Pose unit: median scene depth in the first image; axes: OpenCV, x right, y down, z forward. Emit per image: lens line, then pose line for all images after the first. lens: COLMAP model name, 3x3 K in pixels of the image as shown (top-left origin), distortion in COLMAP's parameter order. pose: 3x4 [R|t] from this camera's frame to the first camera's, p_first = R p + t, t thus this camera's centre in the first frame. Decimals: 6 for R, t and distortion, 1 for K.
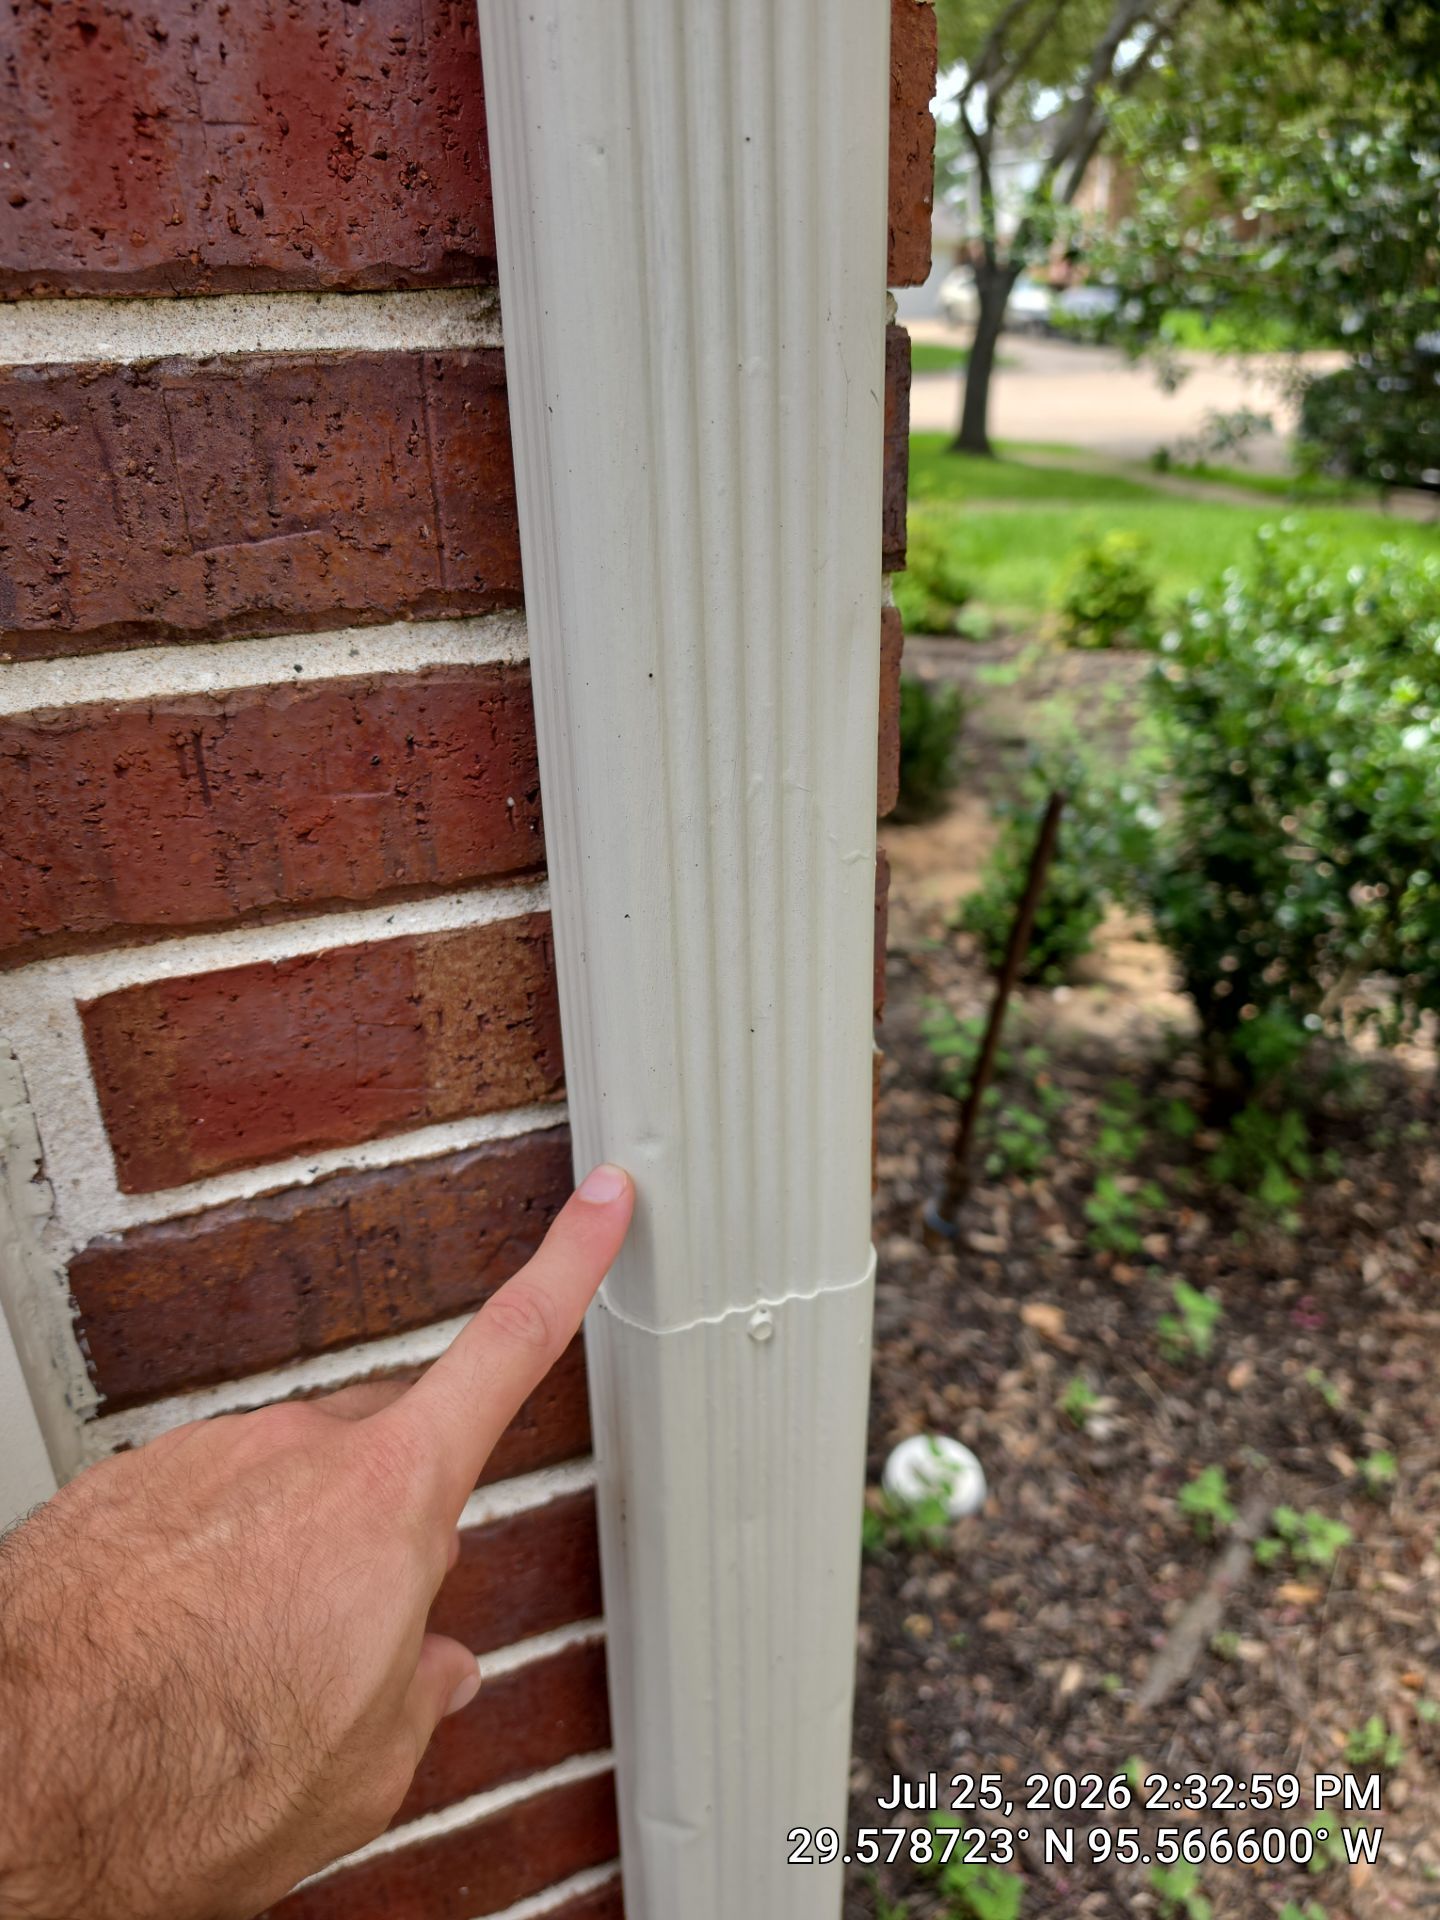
lens RADIAL K [[1583.8, 0, 720.0], [0, 1583.8, 960.0], [0, 0, 1]] dist [-0.109952, -0.000801]
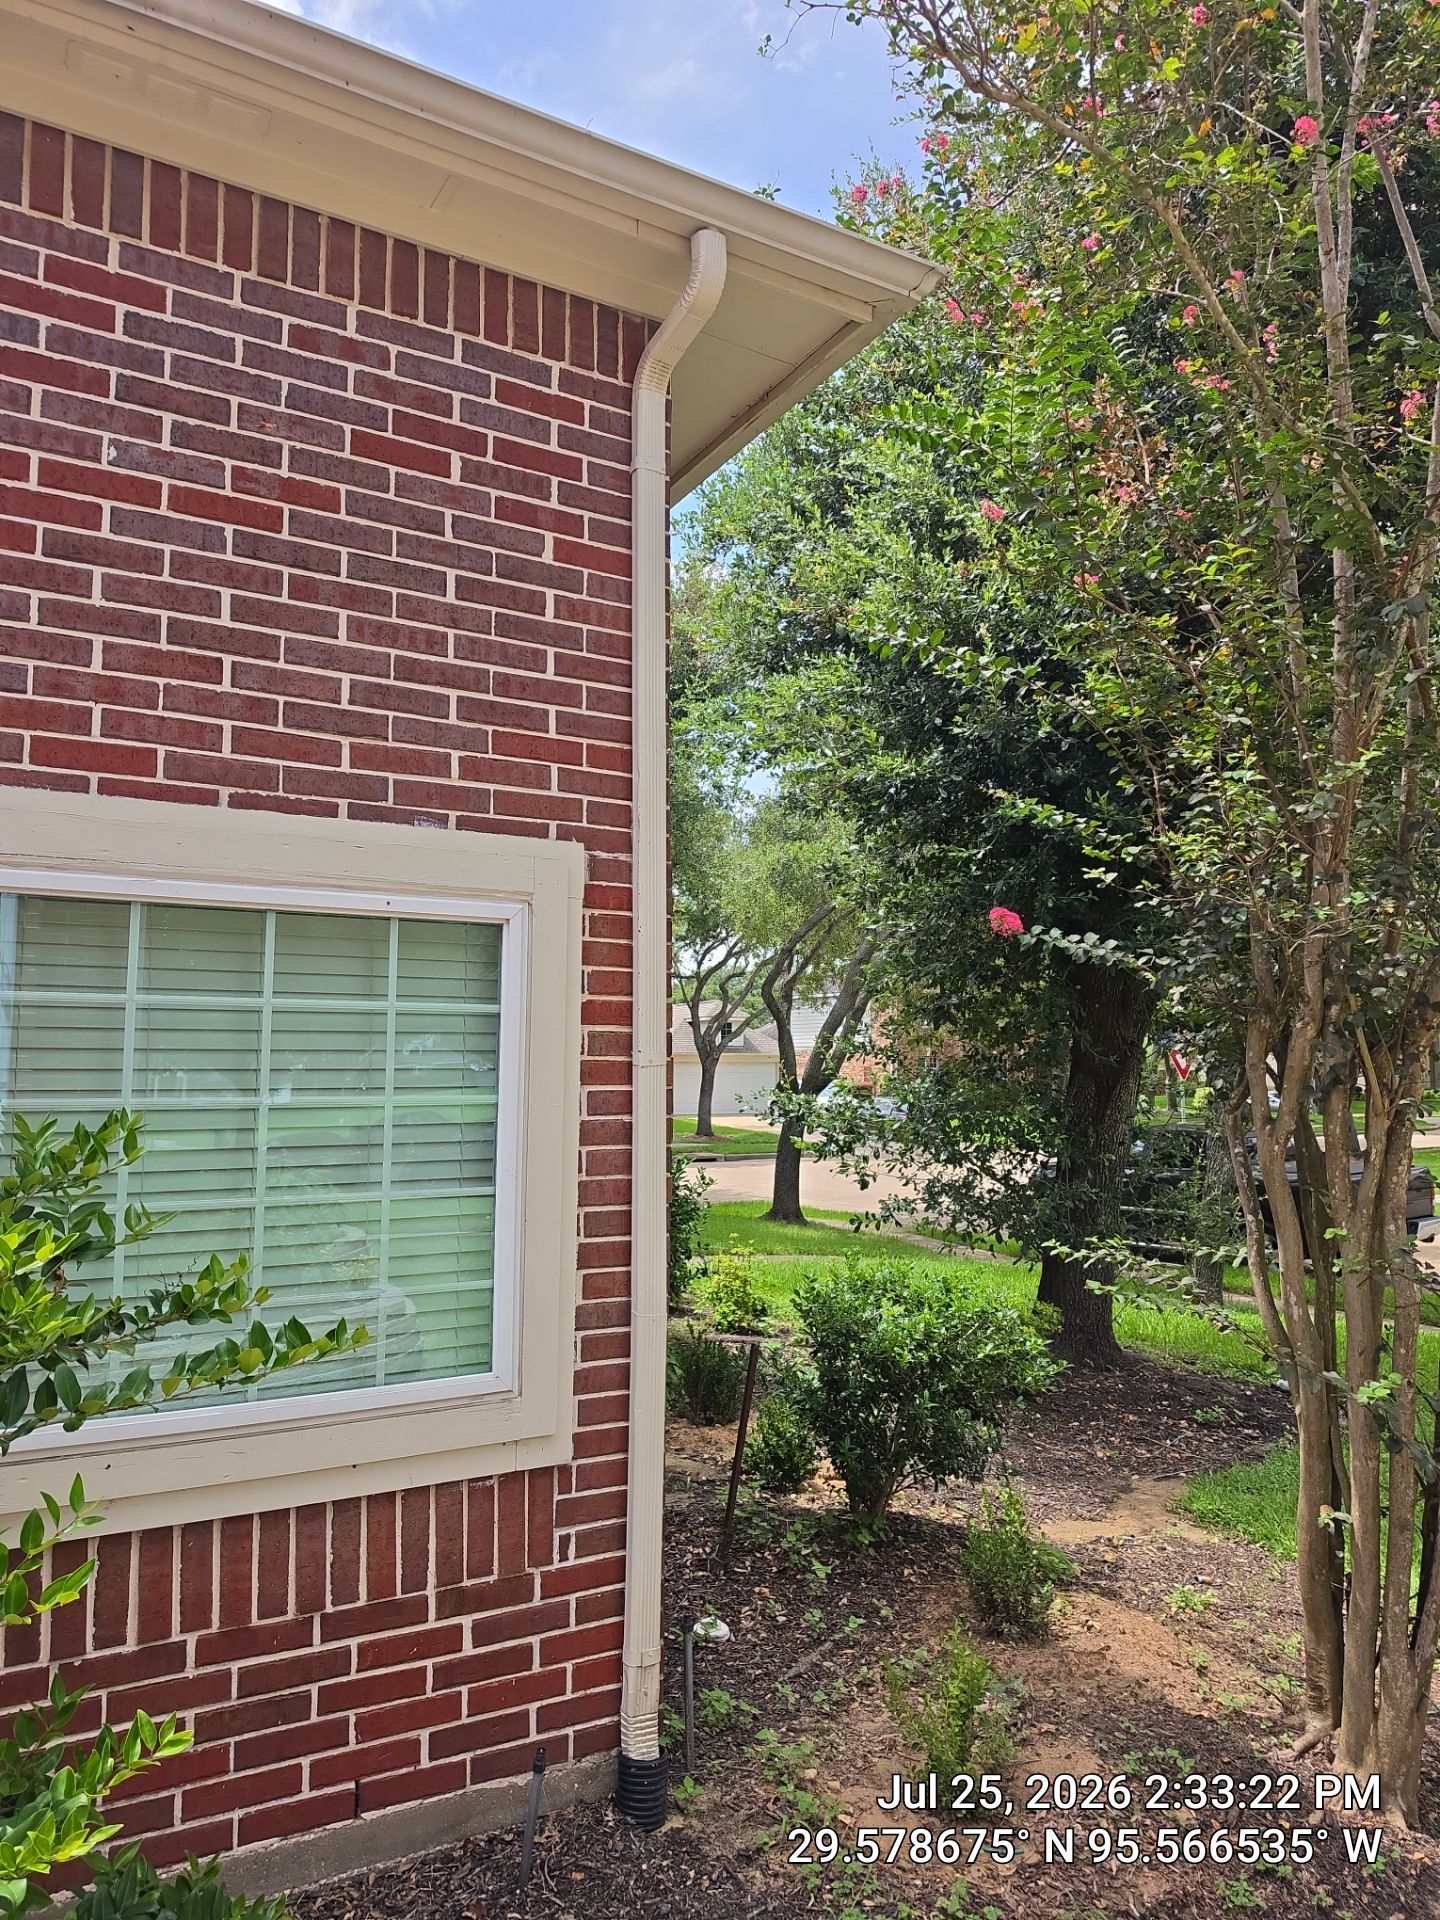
lens RADIAL K [[1393.5, 0, 720.0], [0, 1393.5, 960.0], [0, 0, 1]] dist [0.112669, -0.145420]
pose [[0.995712, 0.030605, 0.087302, -0.068787], [0.014554, 0.880116, -0.474535, 0.430837], [-0.091359, 0.473771, 0.875897, -1.337534]]
